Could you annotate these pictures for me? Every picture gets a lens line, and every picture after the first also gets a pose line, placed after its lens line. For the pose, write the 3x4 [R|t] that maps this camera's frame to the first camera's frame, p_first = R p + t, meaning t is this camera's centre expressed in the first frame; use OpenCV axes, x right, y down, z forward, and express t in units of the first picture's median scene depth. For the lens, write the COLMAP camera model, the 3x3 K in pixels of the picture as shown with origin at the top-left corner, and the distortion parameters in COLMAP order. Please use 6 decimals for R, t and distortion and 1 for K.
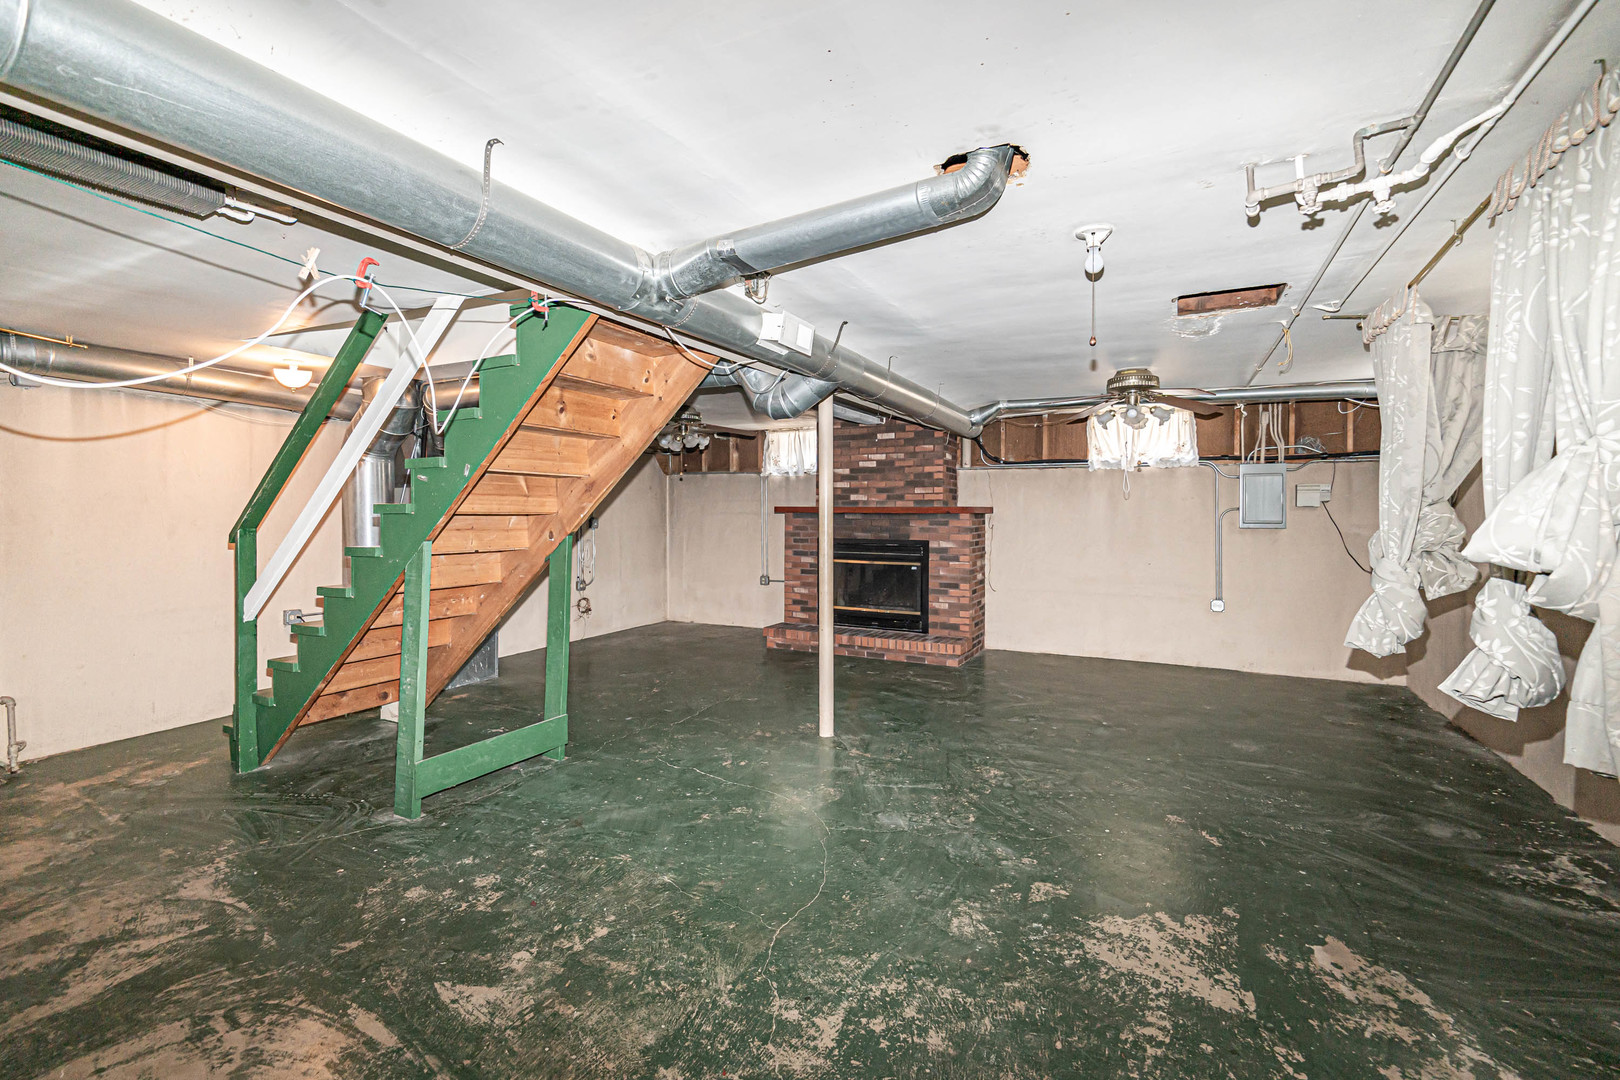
lens RADIAL K [[706.1, 0, 804.3], [0, 706.1, 529.5], [0, 0, 1]] dist [0.005348, -0.001118]
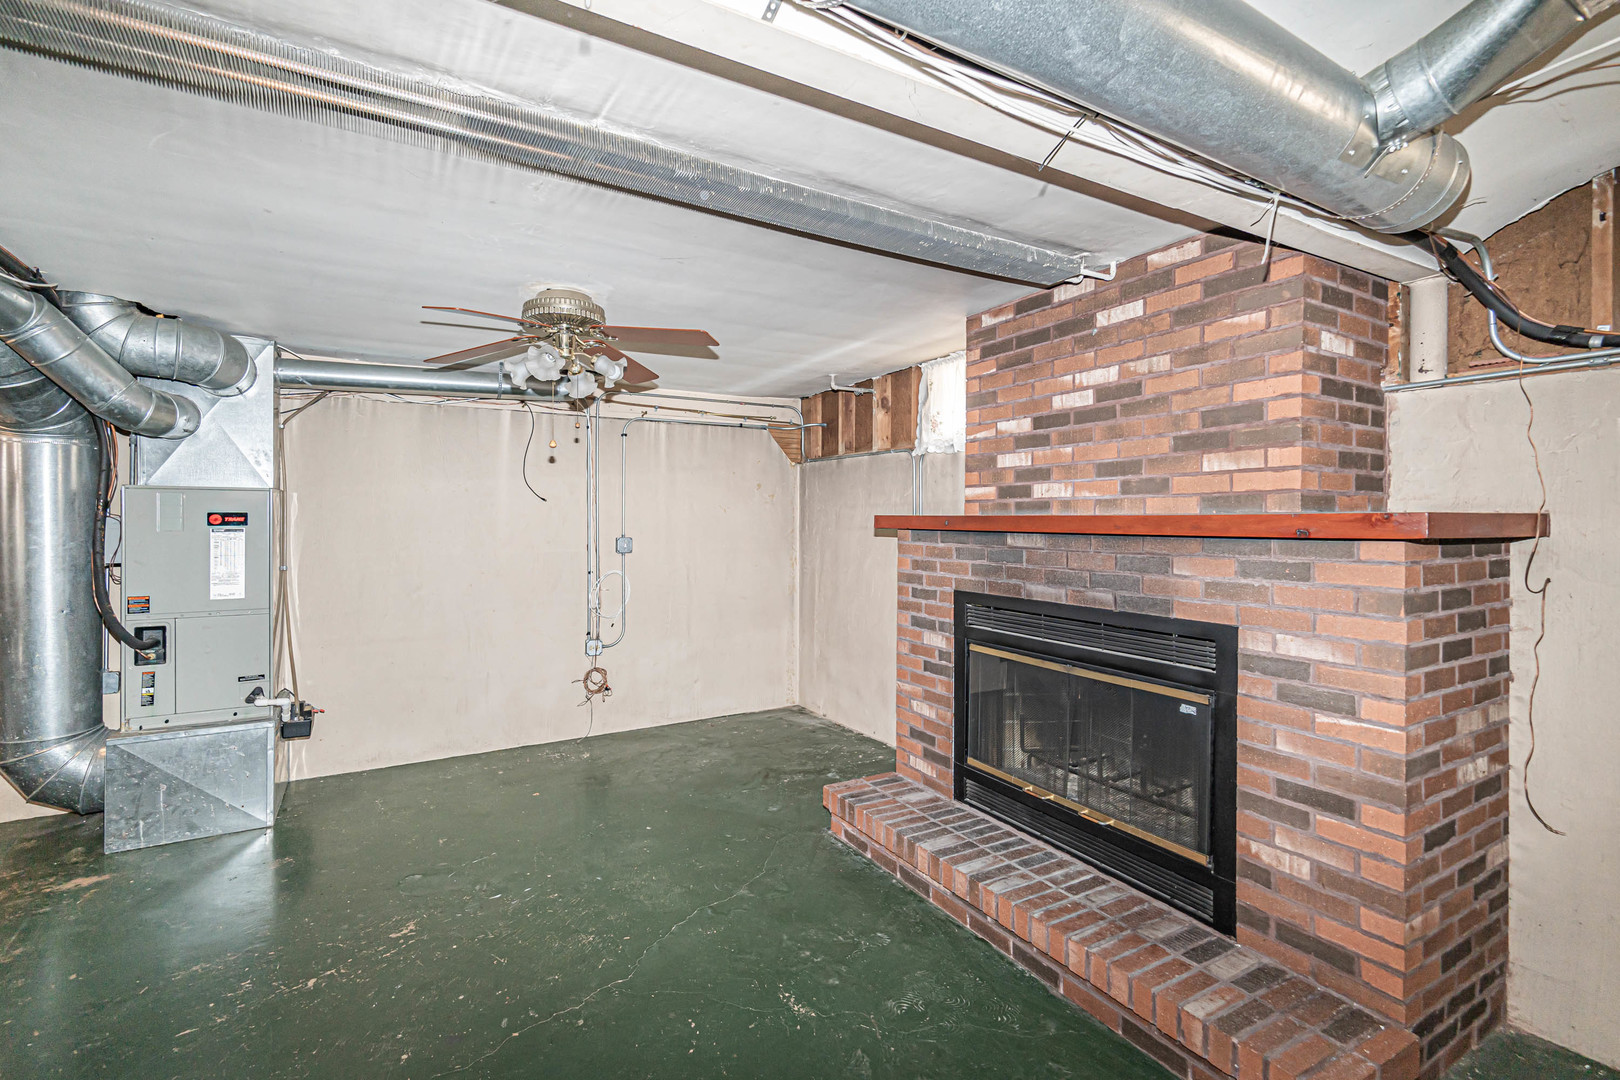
lens RADIAL K [[706.1, 0, 816.2], [0, 706.1, 529.7], [0, 0, 1]] dist [0.005348, -0.001118]
pose [[0.833879, 0.006593, -0.551908, 0.184690], [-0.012633, 0.999895, -0.007142, -0.020393], [0.551803, 0.012928, 0.833874, 0.624362]]
